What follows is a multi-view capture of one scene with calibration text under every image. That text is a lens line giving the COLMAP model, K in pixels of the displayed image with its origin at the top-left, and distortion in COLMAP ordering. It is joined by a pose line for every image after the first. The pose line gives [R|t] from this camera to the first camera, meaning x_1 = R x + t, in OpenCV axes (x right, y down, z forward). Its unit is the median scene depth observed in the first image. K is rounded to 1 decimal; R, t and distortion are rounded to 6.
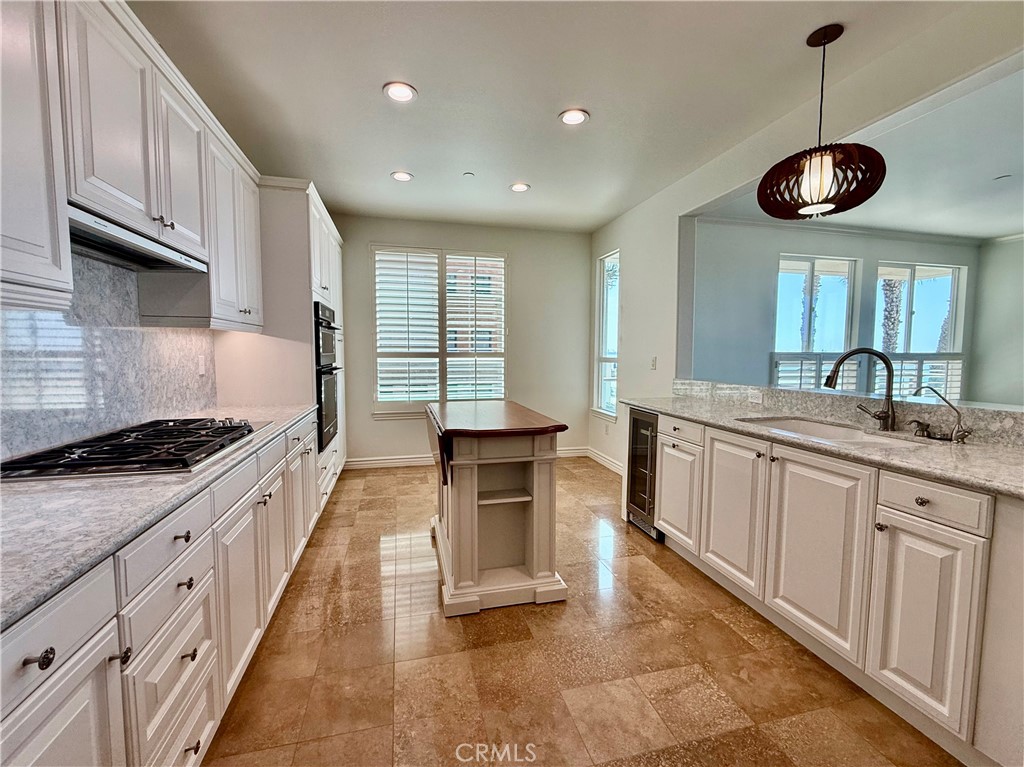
lens RADIAL K [[437.2, 0, 514.3], [0, 437.2, 383.4], [0, 0, 1]] dist [-0.002854, 0.000485]
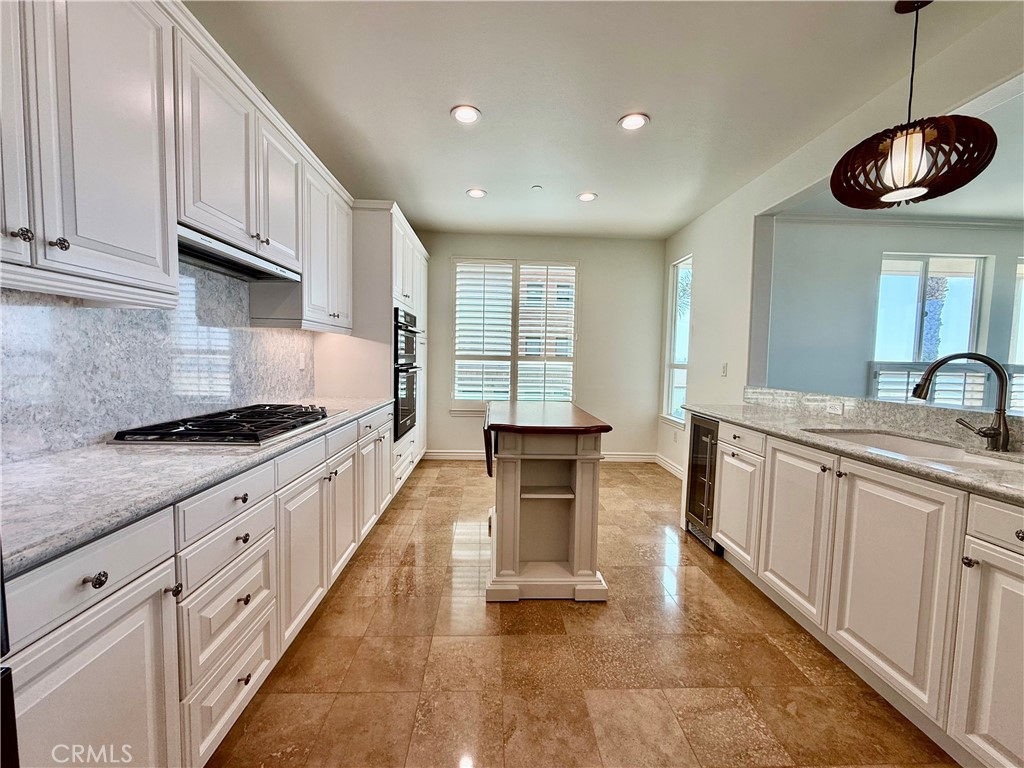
lens RADIAL K [[412.3, 0, 513.8], [0, 412.3, 383.9], [0, 0, 1]] dist [-0.001869, 0.000279]
pose [[0.978413, 0.029050, -0.204609, 0.096638], [-0.031587, 0.999459, -0.009141, 0.014922], [0.204233, 0.015407, 0.978801, 0.027328]]
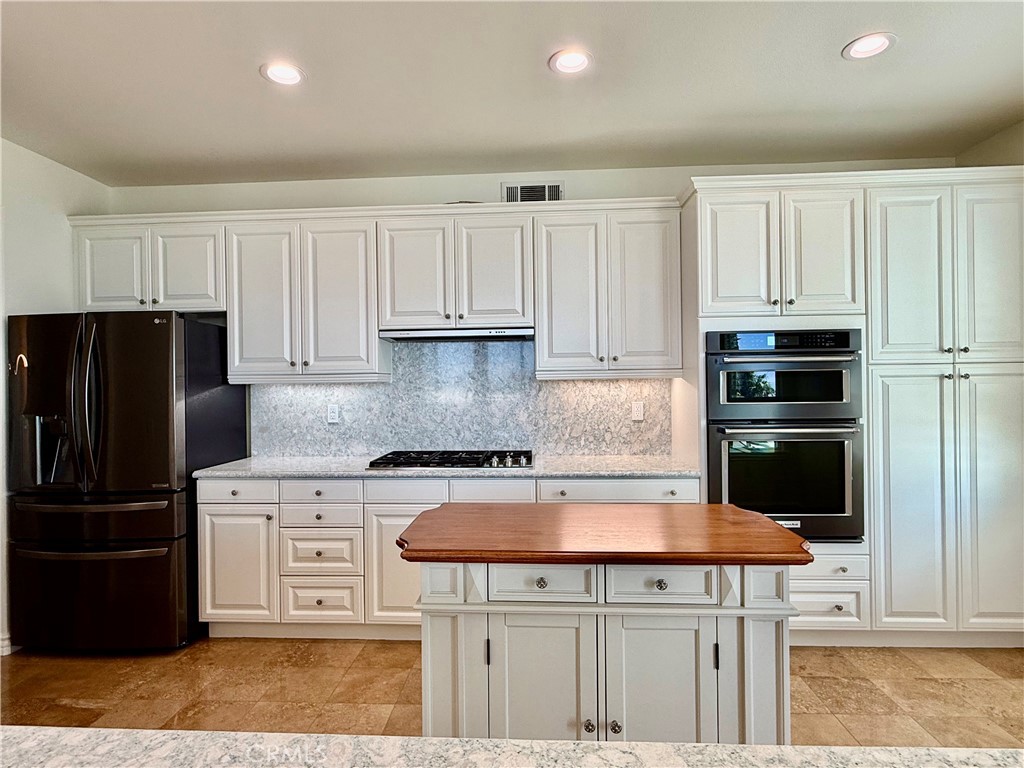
lens RADIAL K [[562.8, 0, 508.7], [0, 562.8, 380.3], [0, 0, 1]] dist [0.000681, -0.000200]
pose [[-0.308128, -0.001505, -0.951344, 0.783310], [-0.060194, 0.998026, 0.017918, -0.148170], [0.949439, 0.062786, -0.307610, 1.384278]]
